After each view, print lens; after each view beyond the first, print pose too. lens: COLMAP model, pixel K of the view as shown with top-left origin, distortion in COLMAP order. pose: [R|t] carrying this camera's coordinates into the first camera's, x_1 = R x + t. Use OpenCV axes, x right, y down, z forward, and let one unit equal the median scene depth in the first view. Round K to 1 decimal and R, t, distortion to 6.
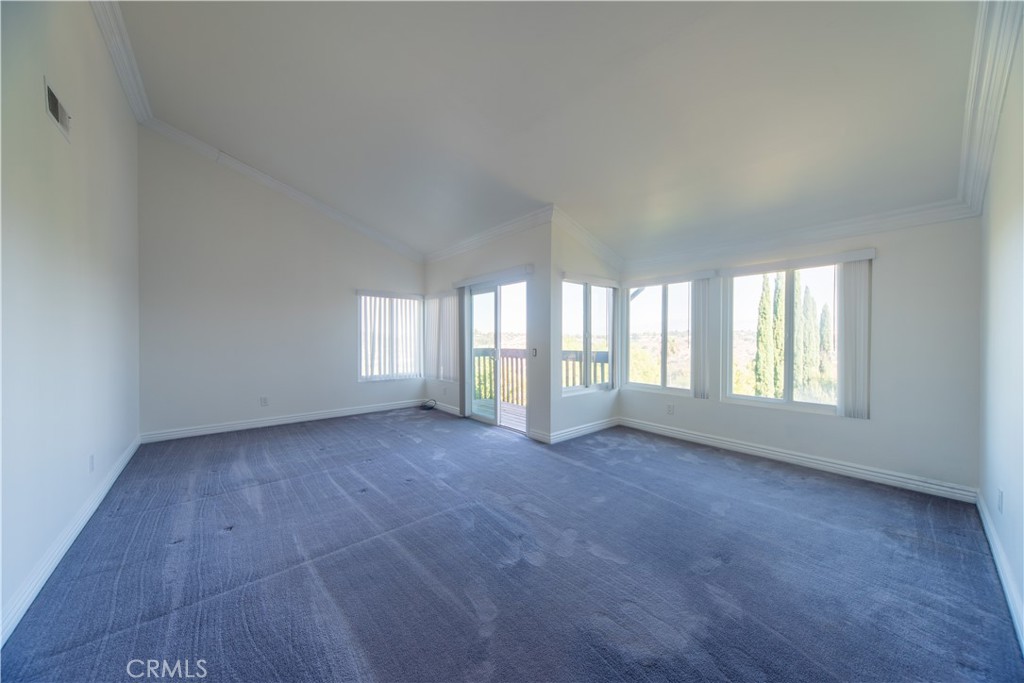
lens RADIAL K [[350.2, 0, 514.0], [0, 350.2, 343.0], [0, 0, 1]] dist [0.007991, -0.001256]
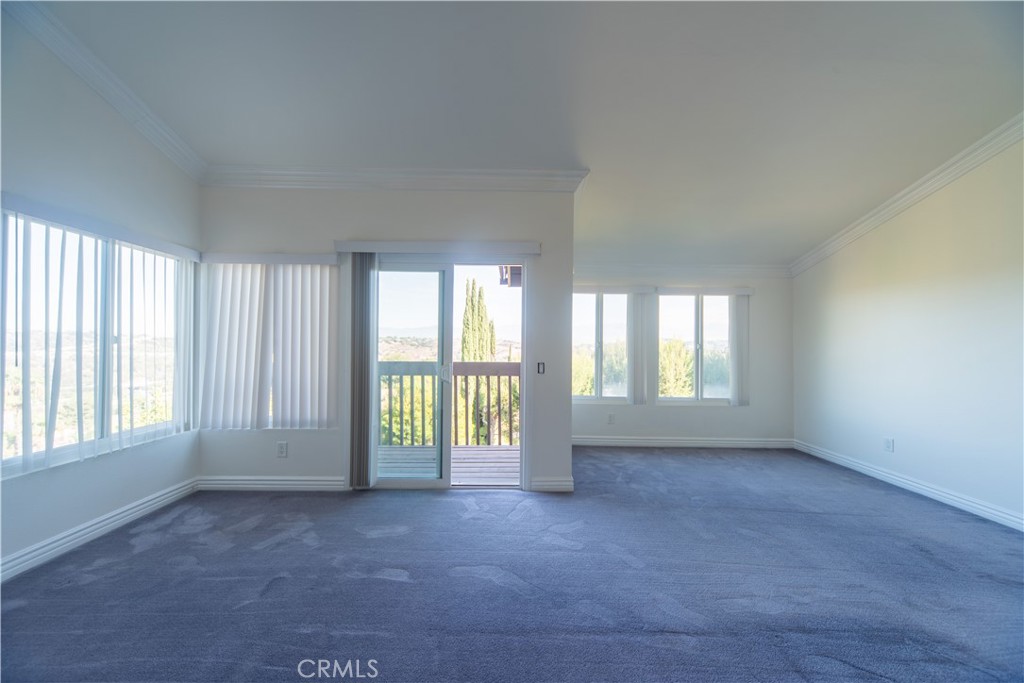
lens RADIAL K [[350.2, 0, 514.0], [0, 350.2, 343.0], [0, 0, 1]] dist [0.007991, -0.001256]
pose [[0.642478, 0.012324, 0.766205, -0.488592], [-0.001177, 0.999885, -0.015096, -0.011659], [-0.766303, 0.008797, 0.642419, 0.552368]]
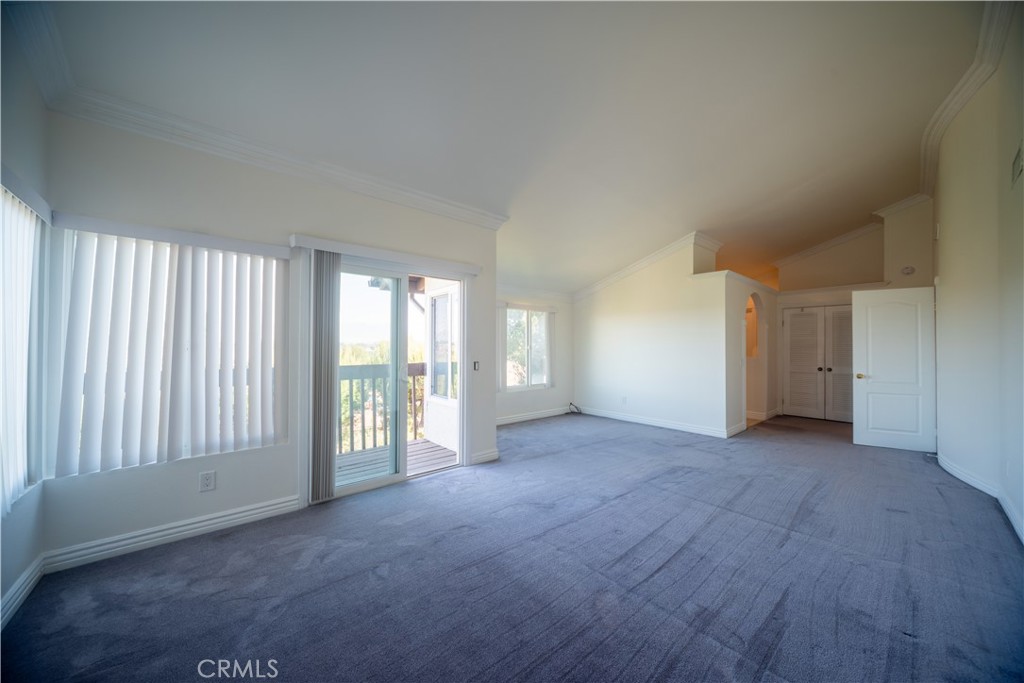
lens RADIAL K [[353.7, 0, 515.7], [0, 353.7, 343.3], [0, 0, 1]] dist [-0.010596, -0.000035]
pose [[-0.004845, 0.013734, 0.999894, -0.787259], [0.009574, 0.999860, -0.013687, -0.015532], [-0.999942, 0.009507, -0.004976, 0.851813]]
